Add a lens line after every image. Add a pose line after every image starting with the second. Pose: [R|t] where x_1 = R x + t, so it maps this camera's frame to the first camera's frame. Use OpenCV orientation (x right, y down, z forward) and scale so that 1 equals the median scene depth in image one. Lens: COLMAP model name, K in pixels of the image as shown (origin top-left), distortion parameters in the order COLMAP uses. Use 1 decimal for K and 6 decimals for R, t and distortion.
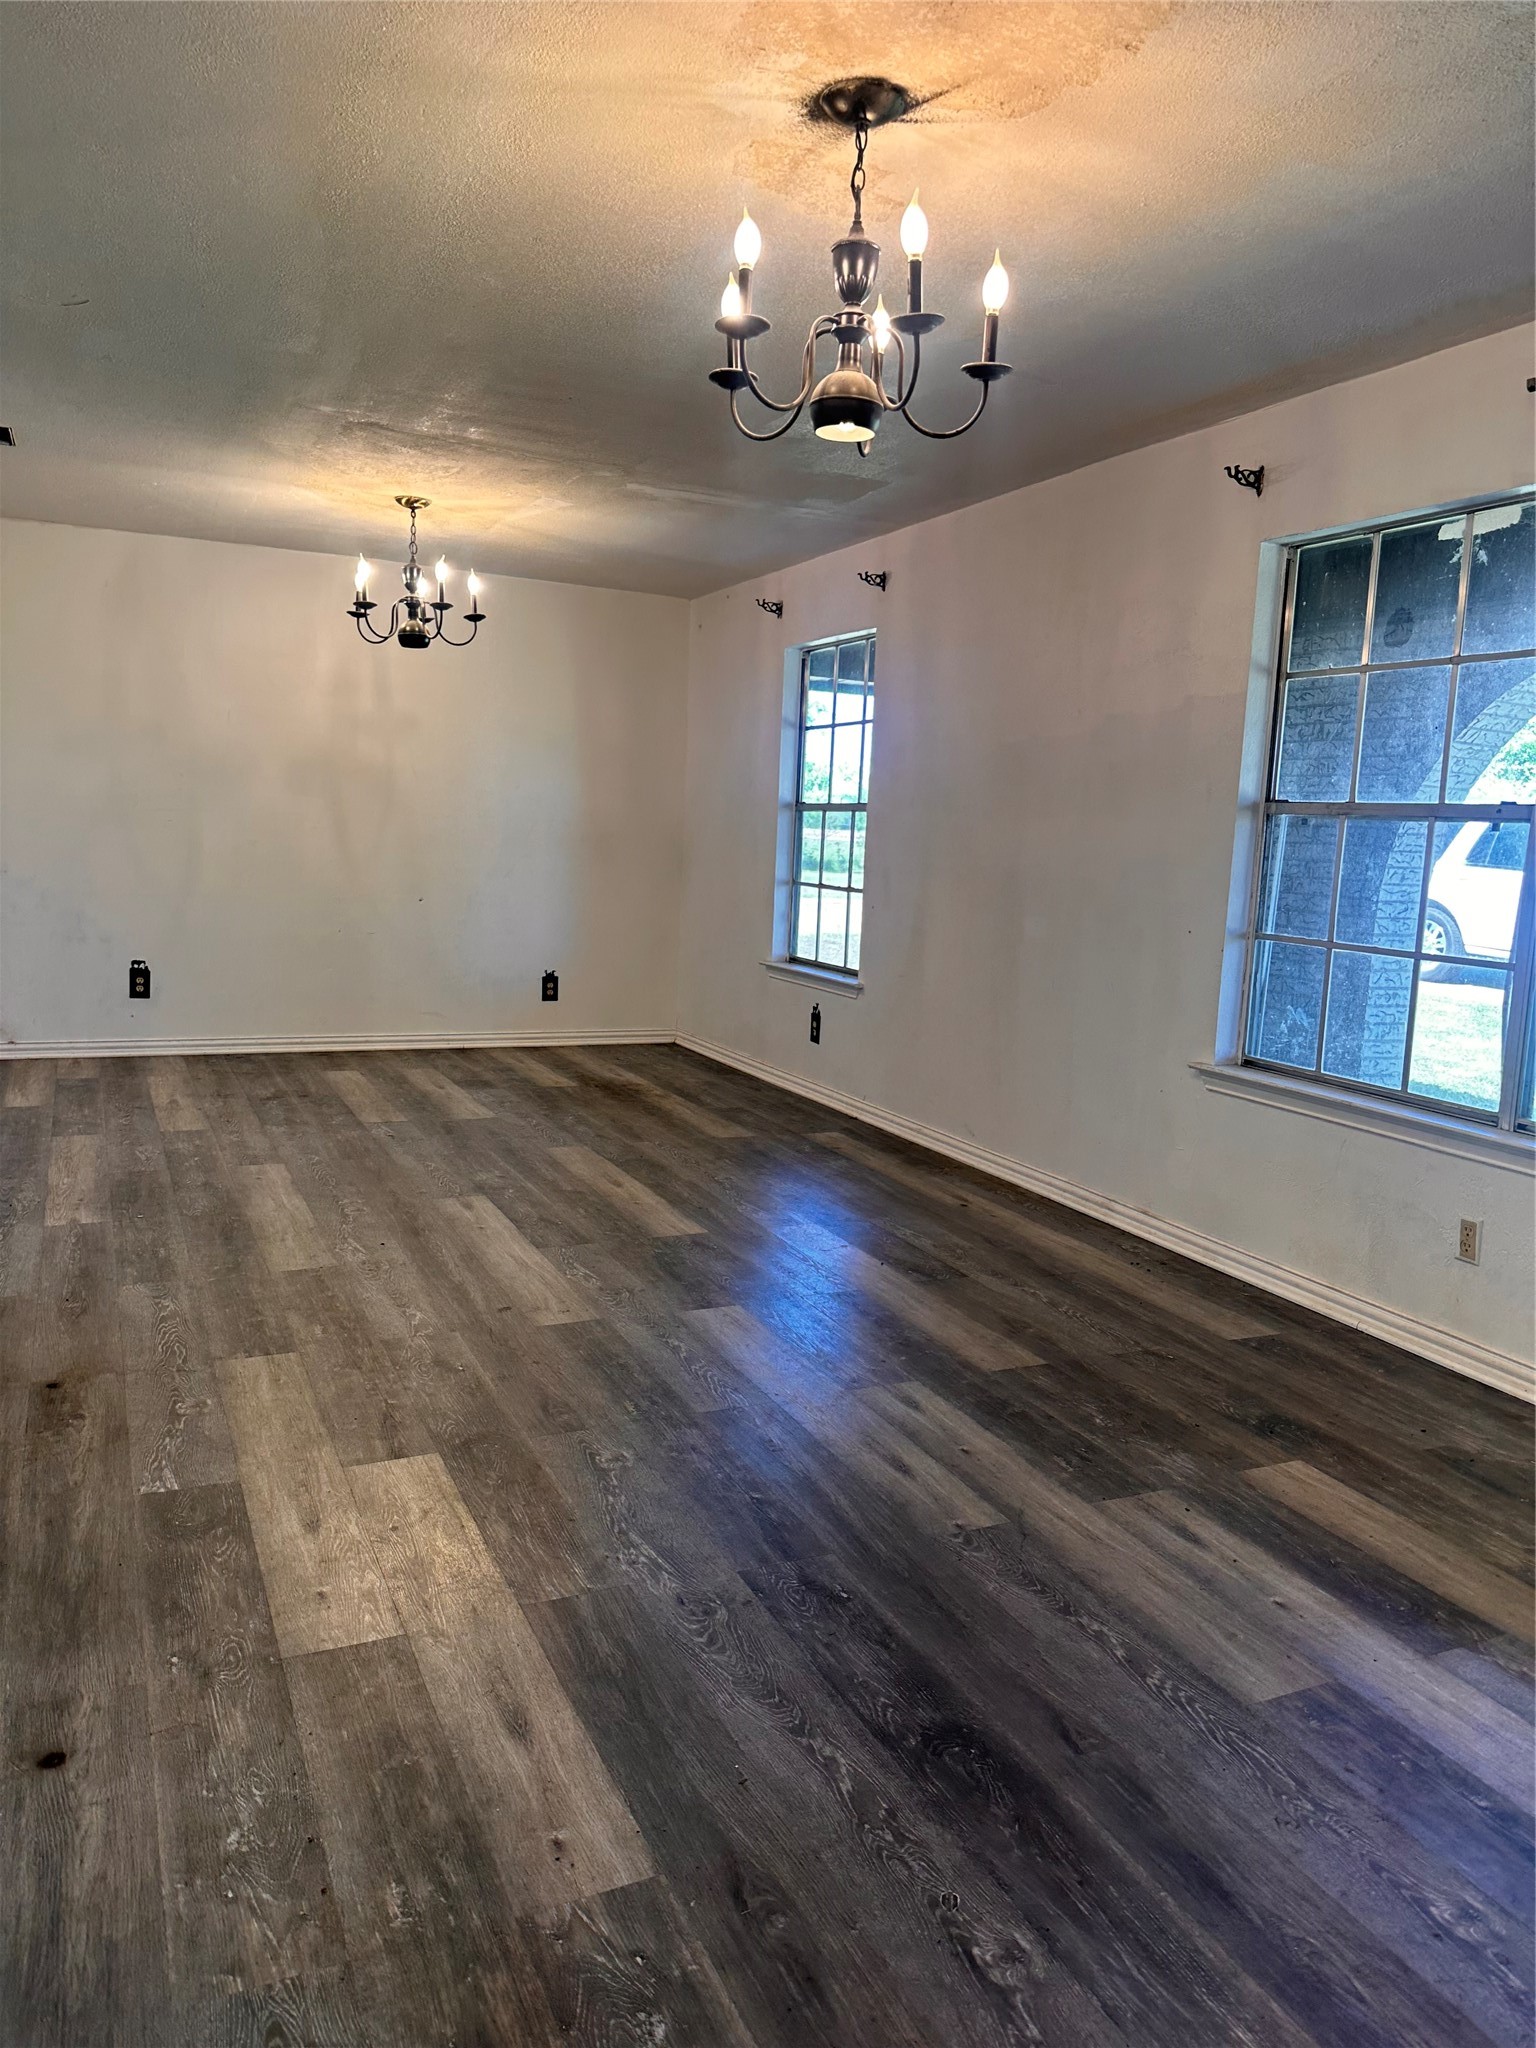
lens RADIAL K [[1442.8, 0, 768.0], [0, 1442.8, 1024.0], [0, 0, 1]] dist [0.160586, -0.272420]
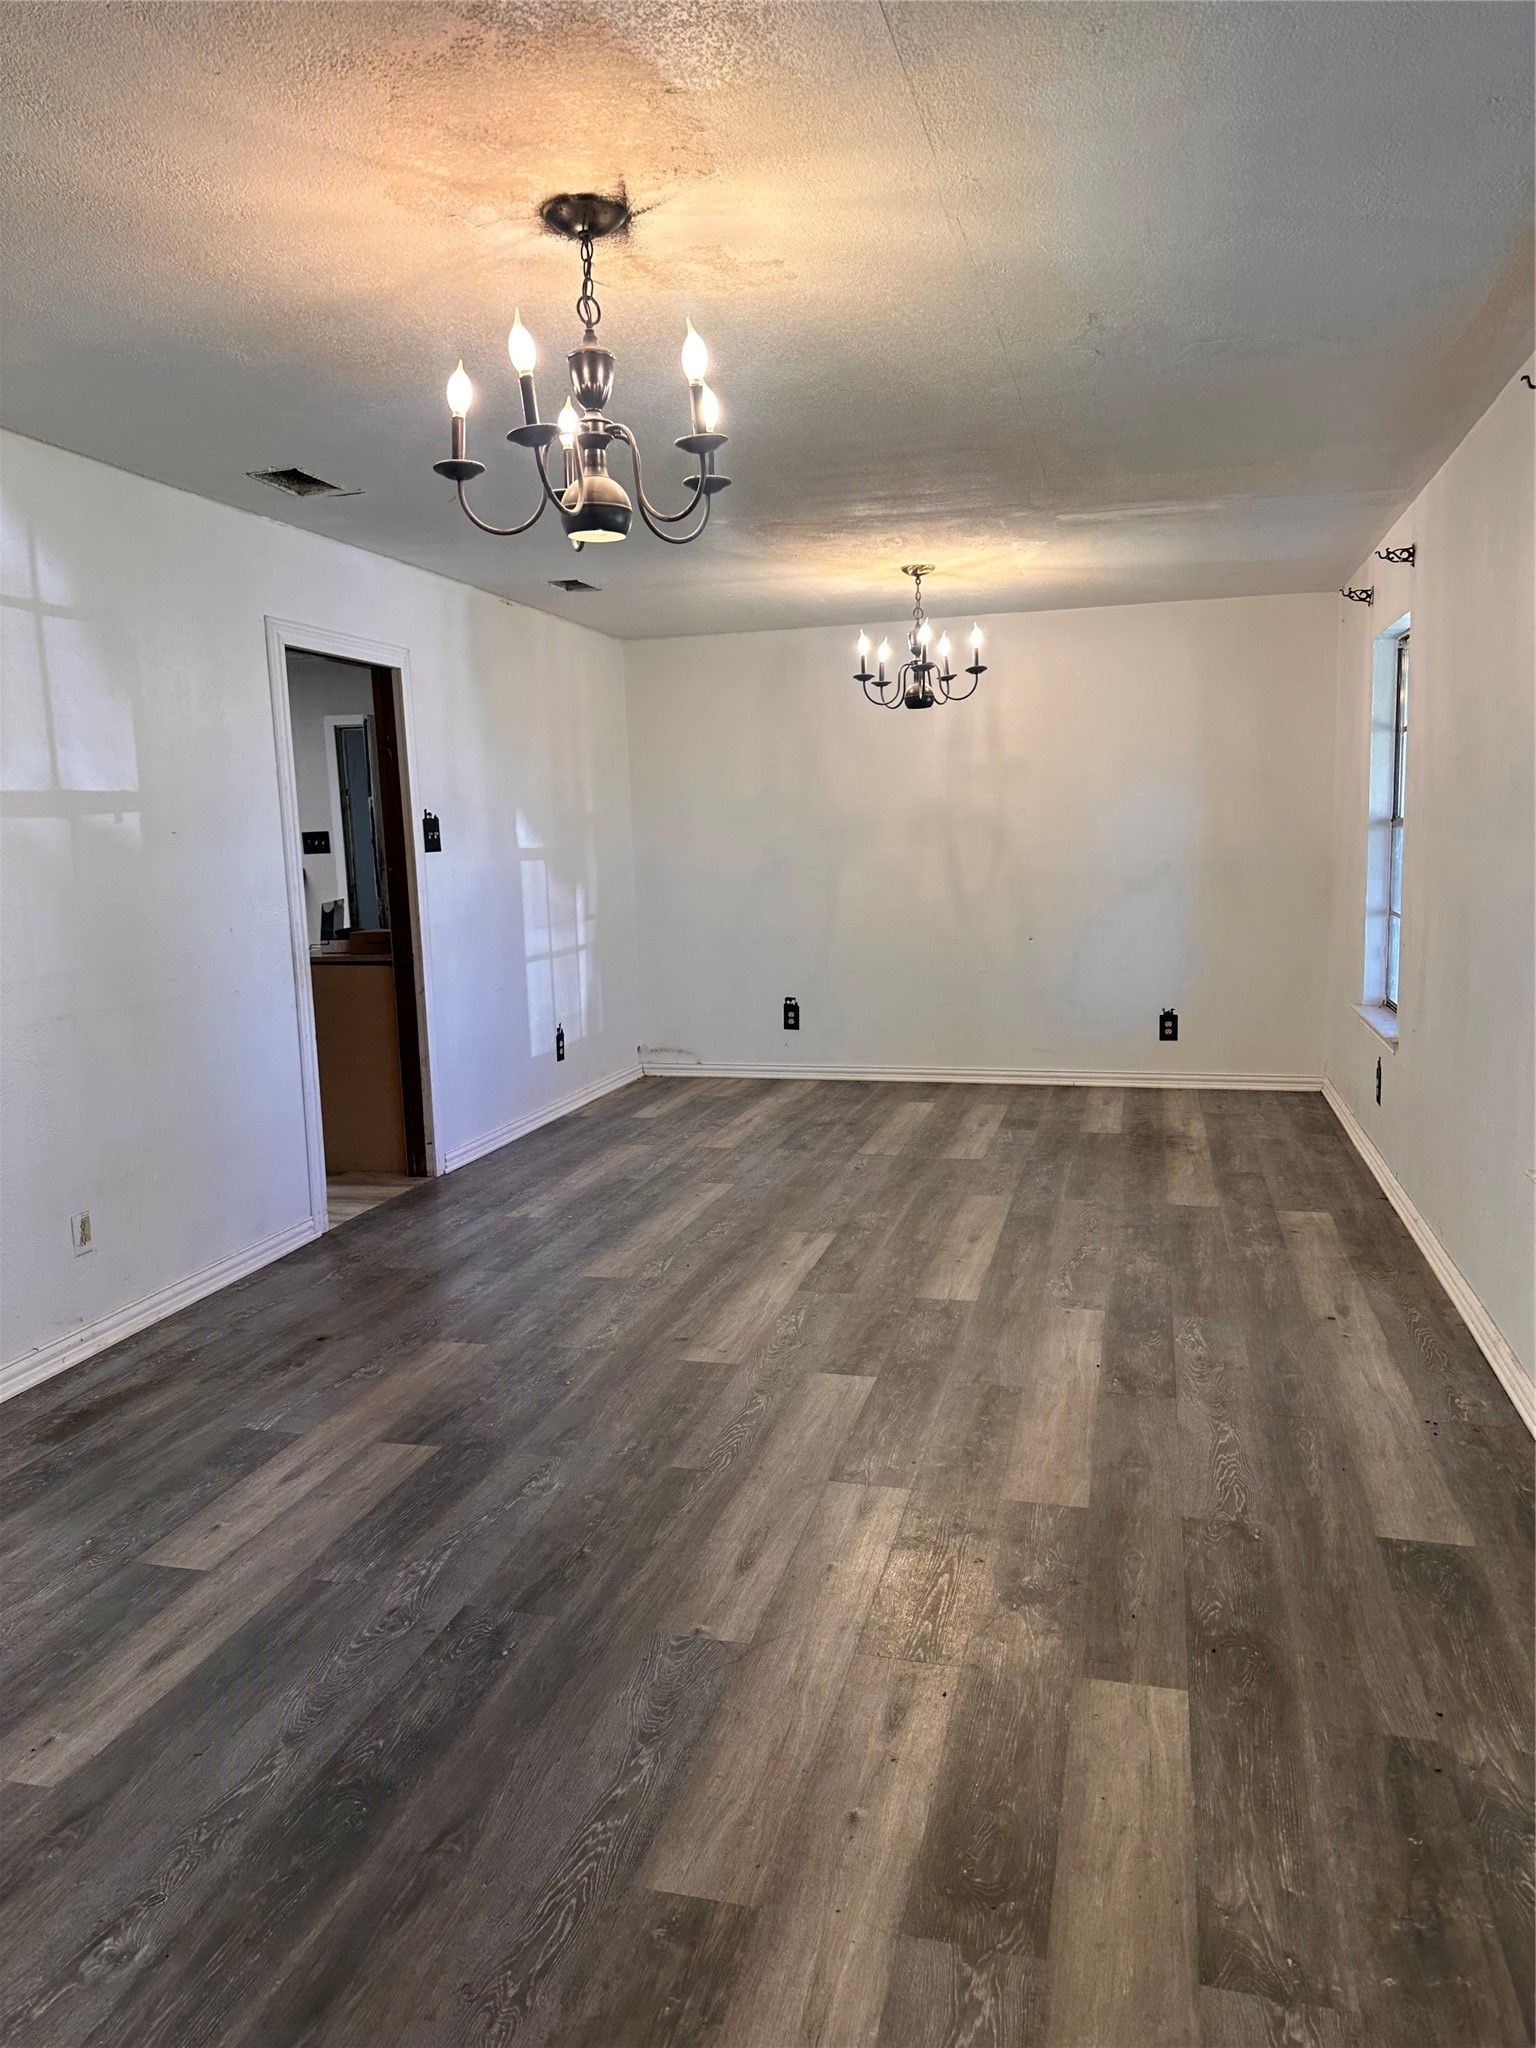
lens RADIAL K [[1453.0, 0, 779.9], [0, 1453.0, 1037.3], [0, 0, 1]] dist [0.155785, -0.283837]
pose [[0.763290, 0.030864, -0.645318, 0.545494], [-0.029763, 0.999478, 0.012598, -0.044680], [0.645370, 0.009591, 0.763810, 0.195146]]
